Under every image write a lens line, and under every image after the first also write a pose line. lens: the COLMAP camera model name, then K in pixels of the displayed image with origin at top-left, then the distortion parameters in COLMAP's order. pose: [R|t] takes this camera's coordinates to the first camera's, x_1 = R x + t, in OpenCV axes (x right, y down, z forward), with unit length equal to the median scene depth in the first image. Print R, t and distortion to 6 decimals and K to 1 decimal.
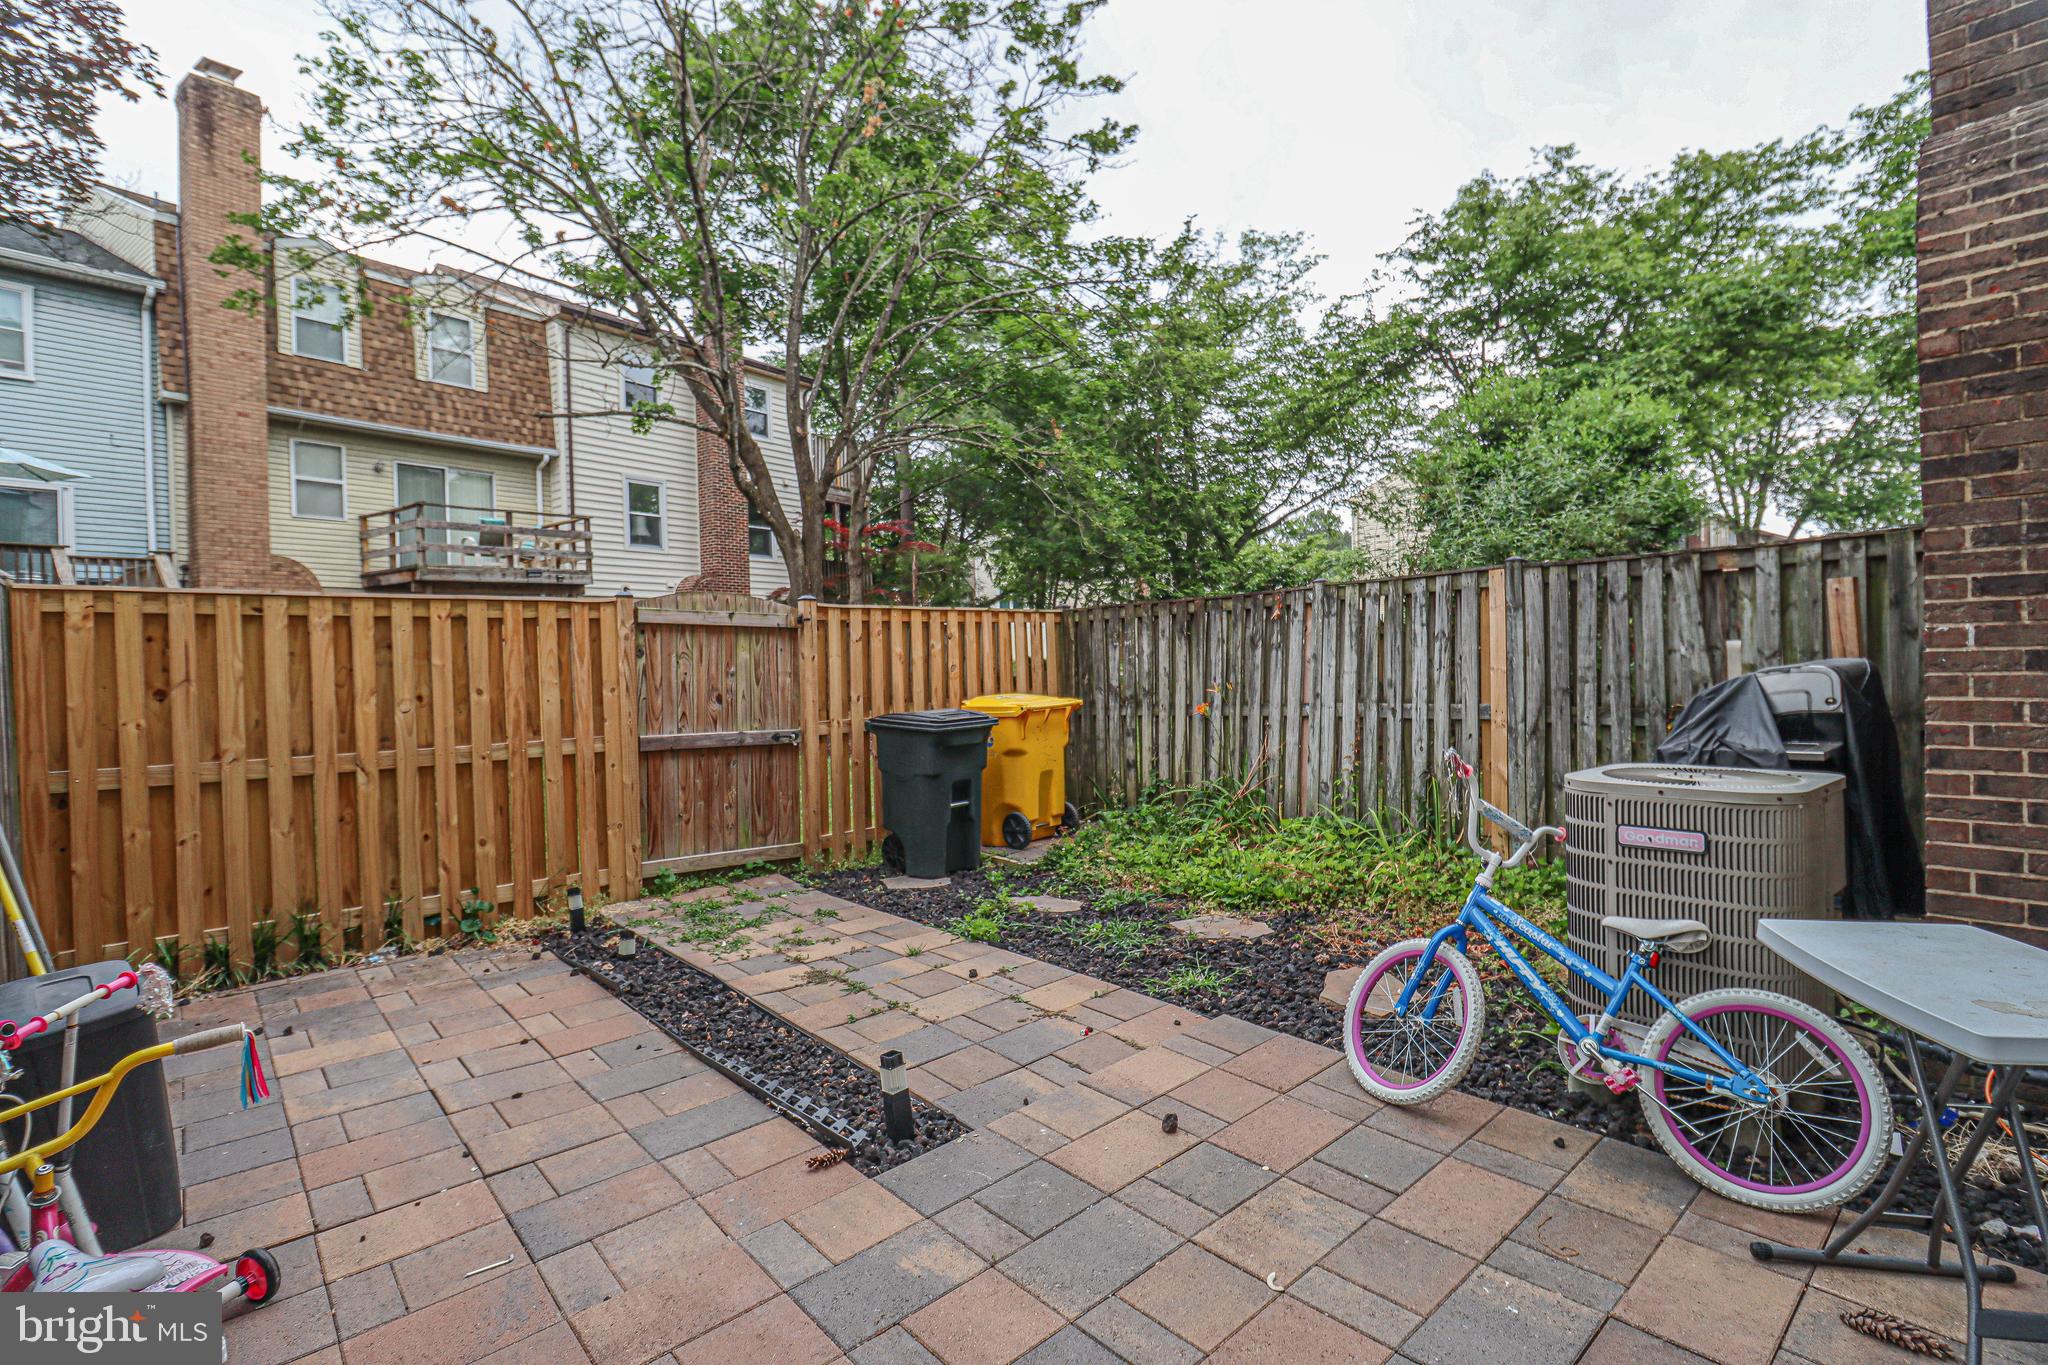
lens RADIAL K [[956.0, 0, 1023.9], [0, 956.0, 670.7], [0, 0, 1]] dist [0.001180, -0.013263]
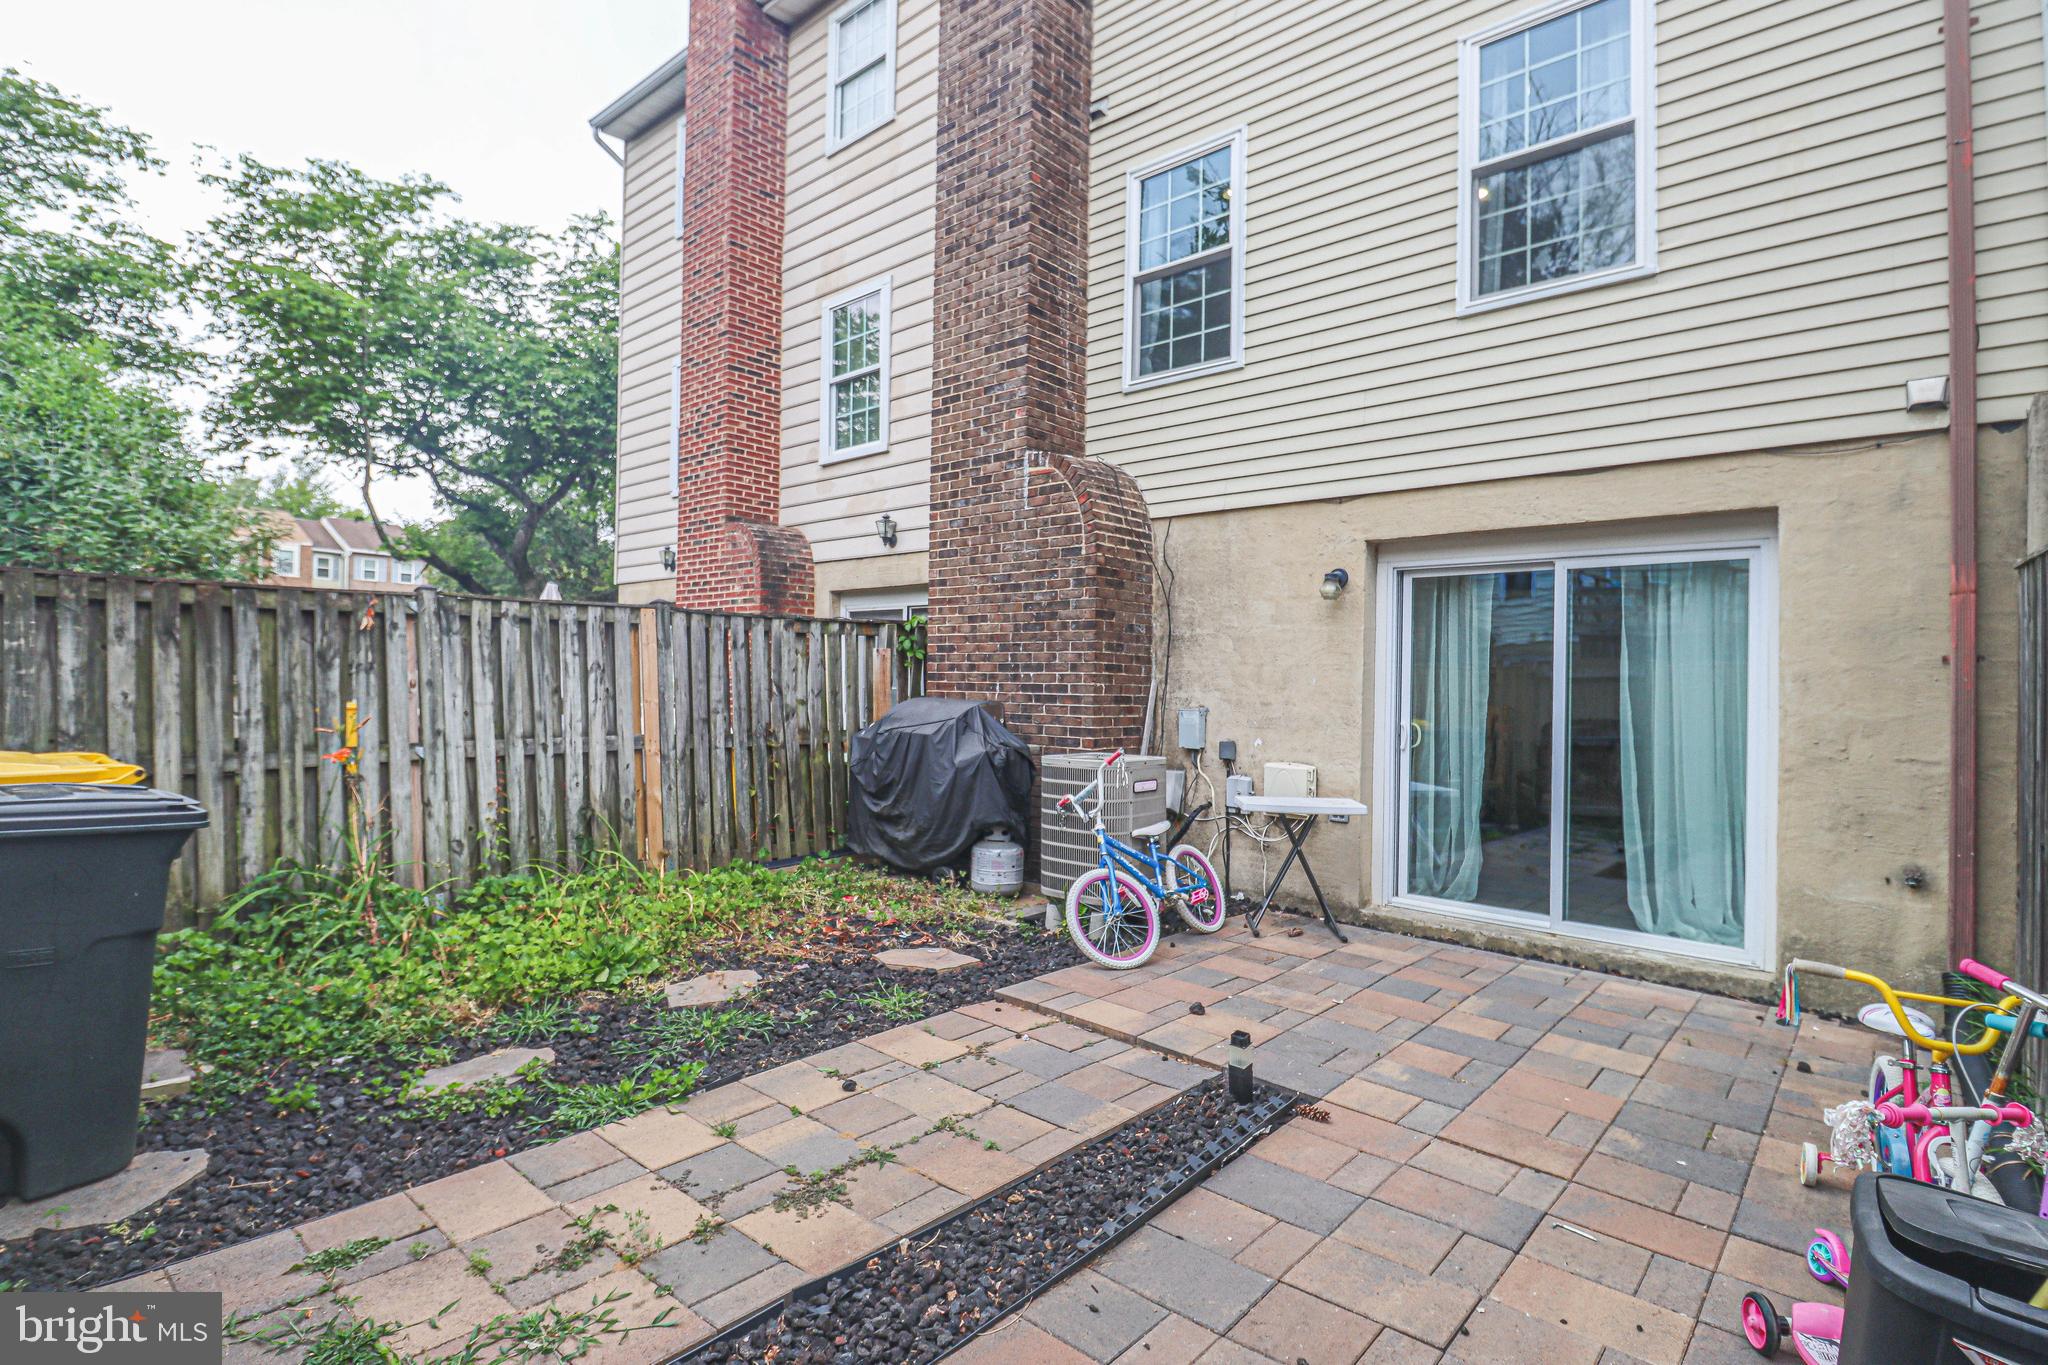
lens RADIAL K [[999.5, 0, 1024.0], [0, 999.5, 682.5], [0, 0, 1]] dist [0.000034, -0.000119]
pose [[-0.123306, 0.025974, 0.992029, -0.637987], [-0.003166, 0.999642, -0.026567, 0.005120], [-0.992364, -0.006417, -0.123180, 0.686399]]
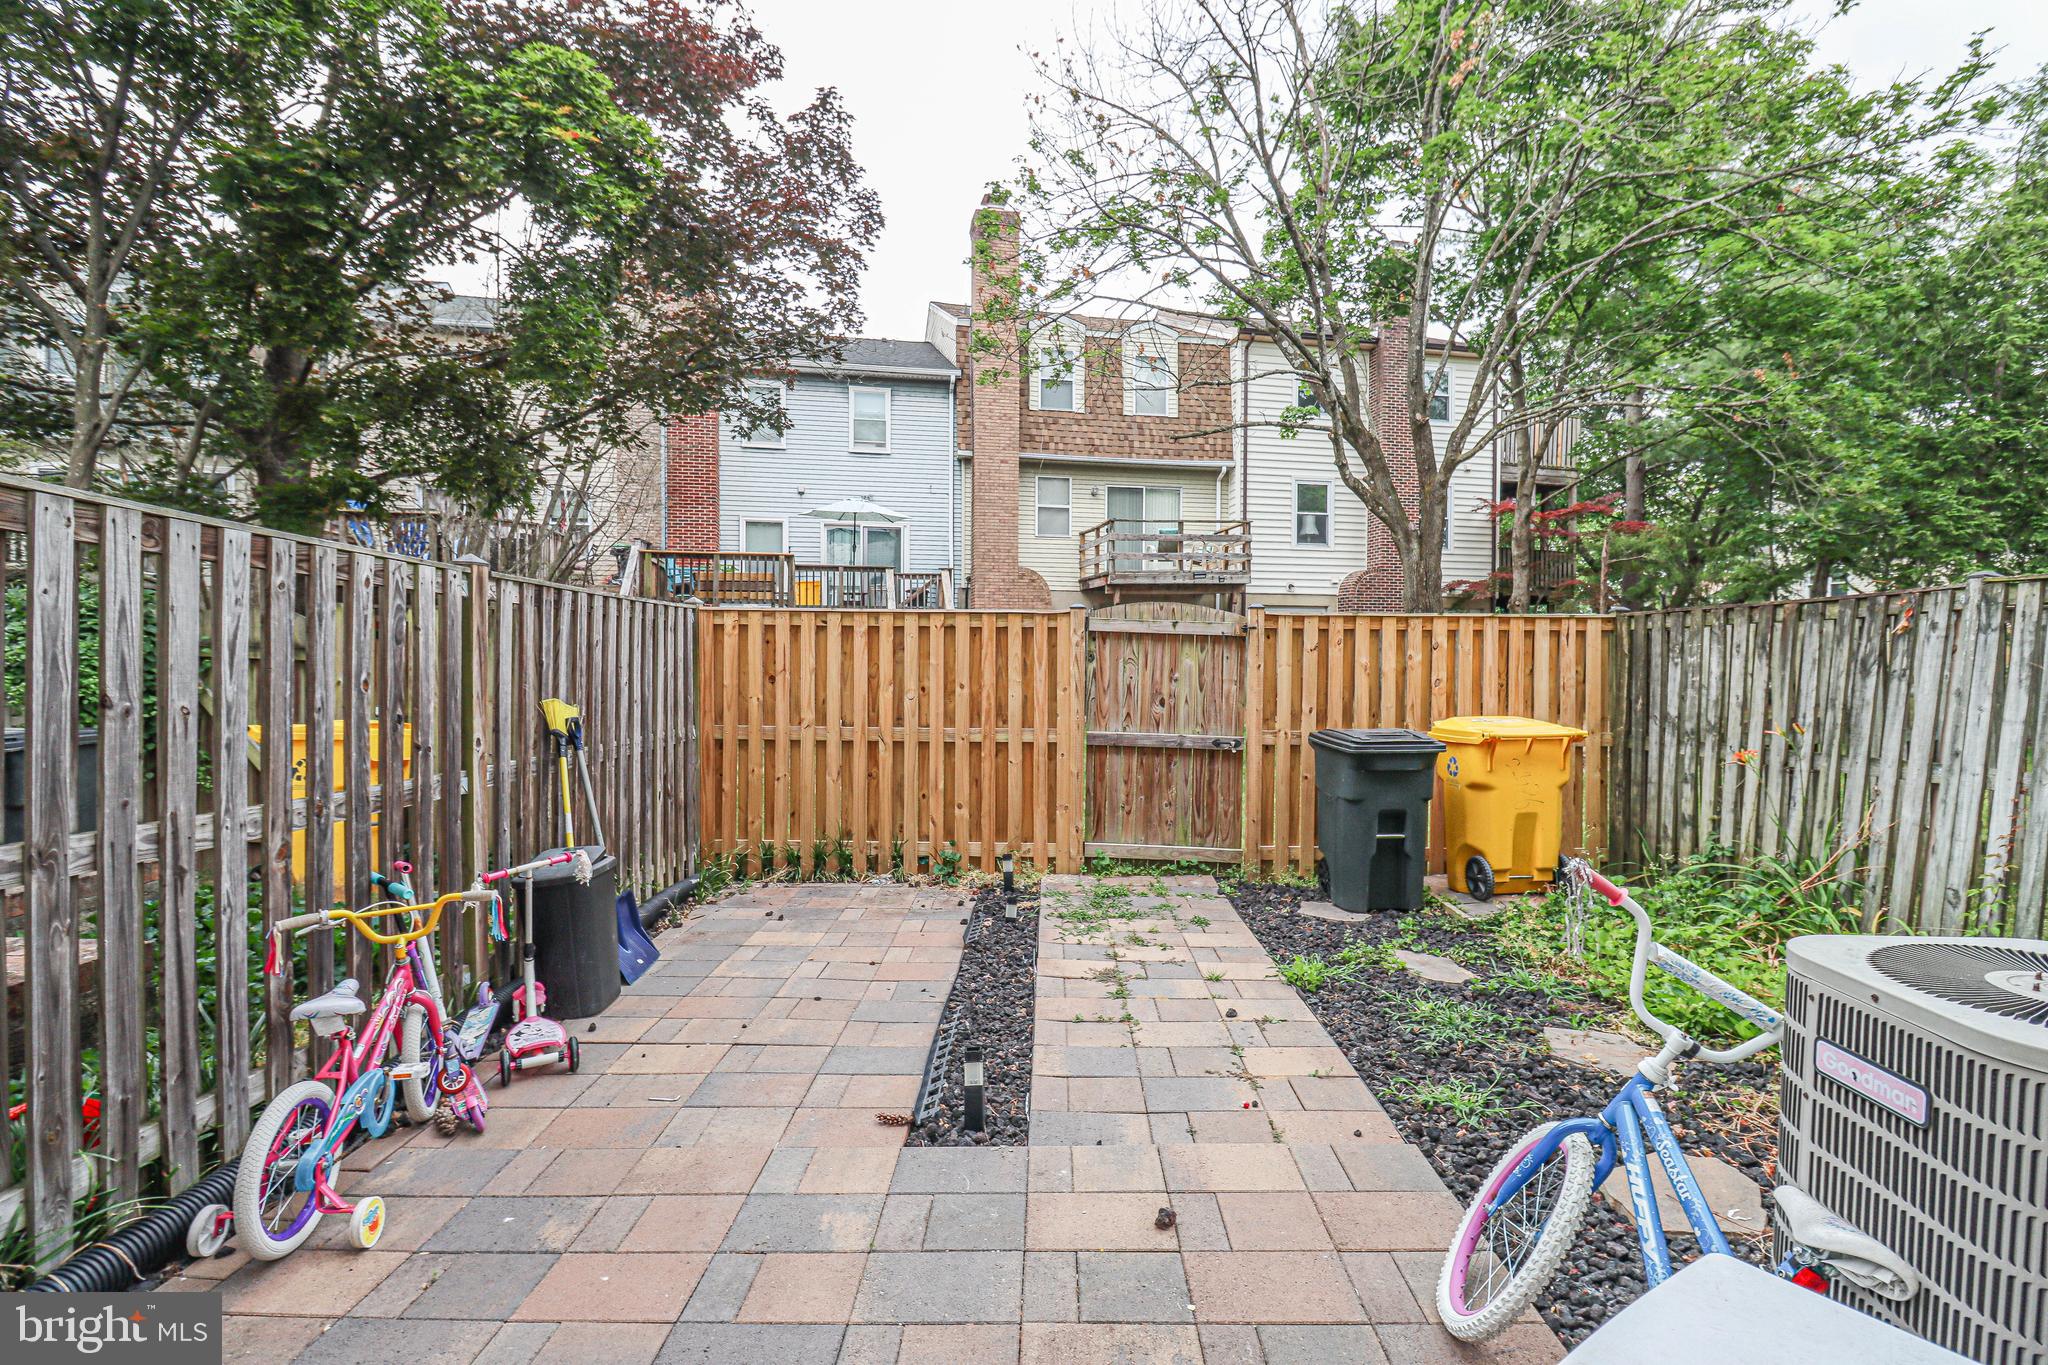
lens RADIAL K [[952.0, 0, 1023.5], [0, 952.0, 676.9], [0, 0, 1]] dist [0.000492, -0.014137]
pose [[0.736320, 0.044066, -0.675197, 0.297487], [-0.033407, 0.999028, 0.028768, -0.025660], [0.675808, 0.001374, 0.737076, 0.118915]]
